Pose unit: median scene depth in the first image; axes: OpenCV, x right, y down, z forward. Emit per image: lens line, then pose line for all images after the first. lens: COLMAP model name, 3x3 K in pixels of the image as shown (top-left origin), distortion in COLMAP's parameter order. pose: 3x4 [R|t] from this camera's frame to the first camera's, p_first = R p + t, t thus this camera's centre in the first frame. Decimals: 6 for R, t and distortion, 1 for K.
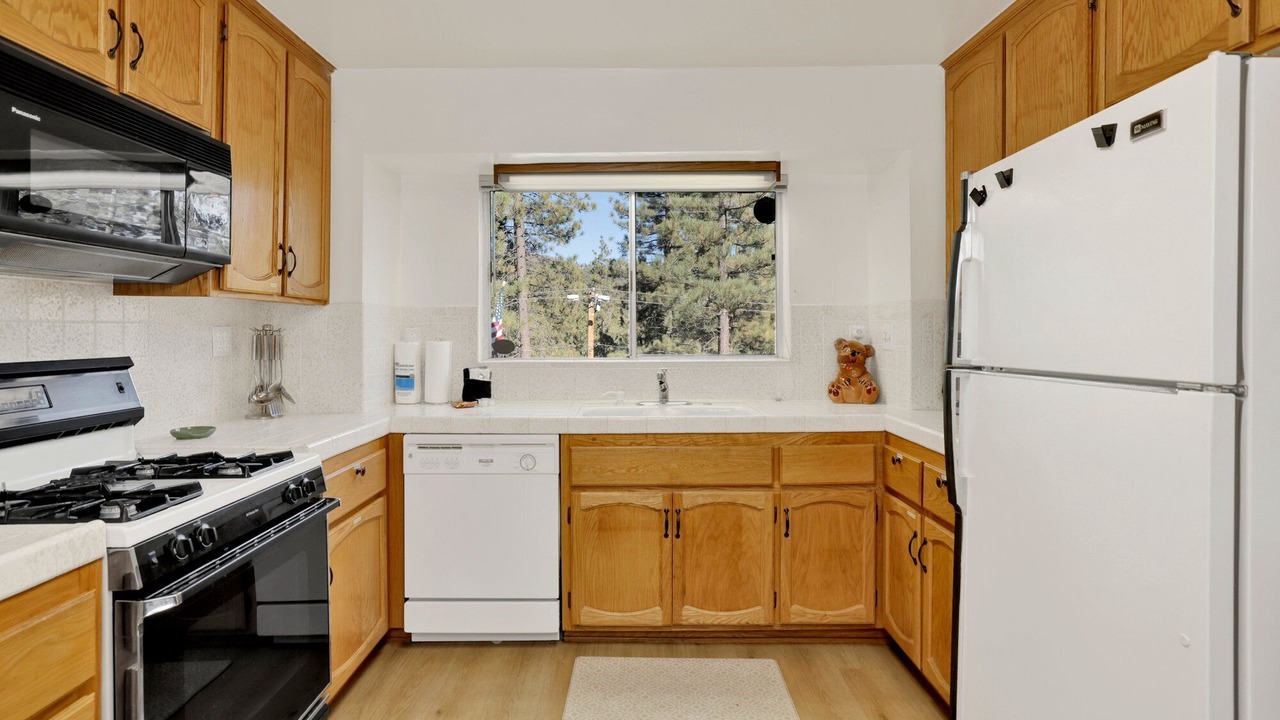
lens RADIAL K [[721.2, 0, 640.0], [0, 721.2, 360.0], [0, 0, 1]] dist [-0.037535, 0.033307]
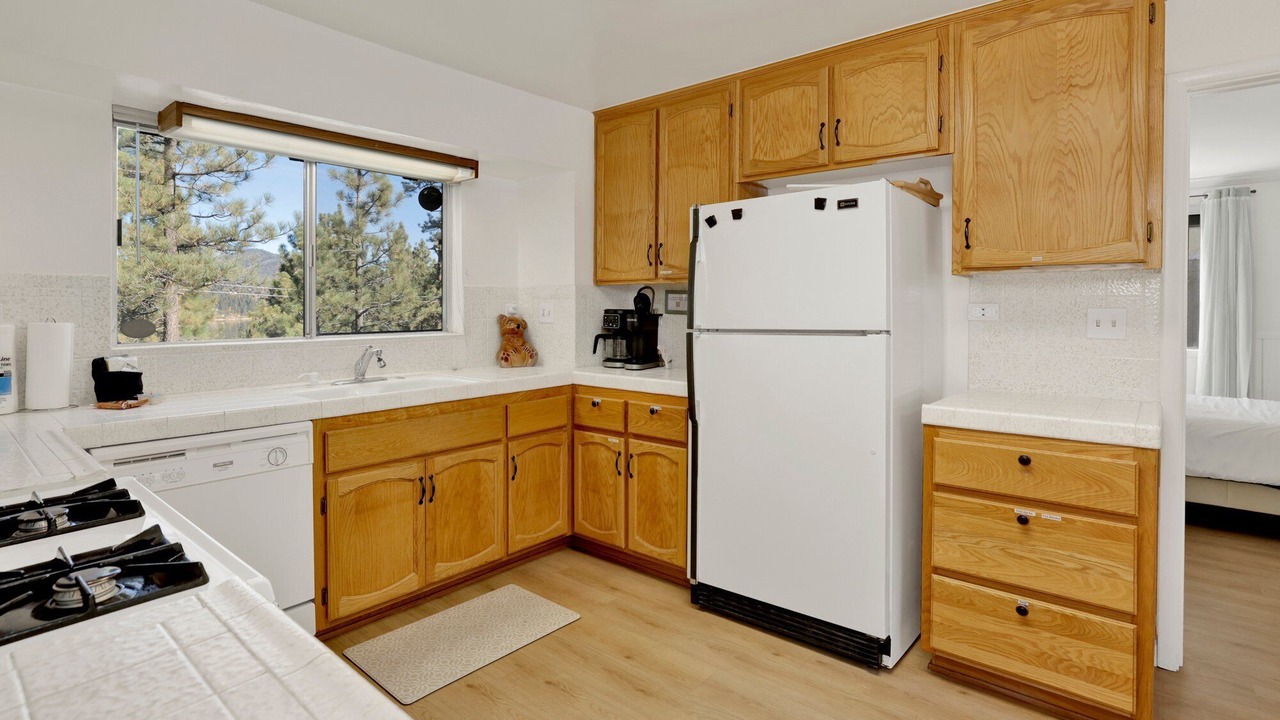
lens RADIAL K [[670.7, 0, 641.7], [0, 670.7, 353.6], [0, 0, 1]] dist [-0.036328, 0.020624]
pose [[0.601156, -0.051956, 0.797441, -0.536976], [0.034675, 0.998640, 0.038926, -0.000365], [-0.798379, 0.004251, 0.602140, 0.153795]]
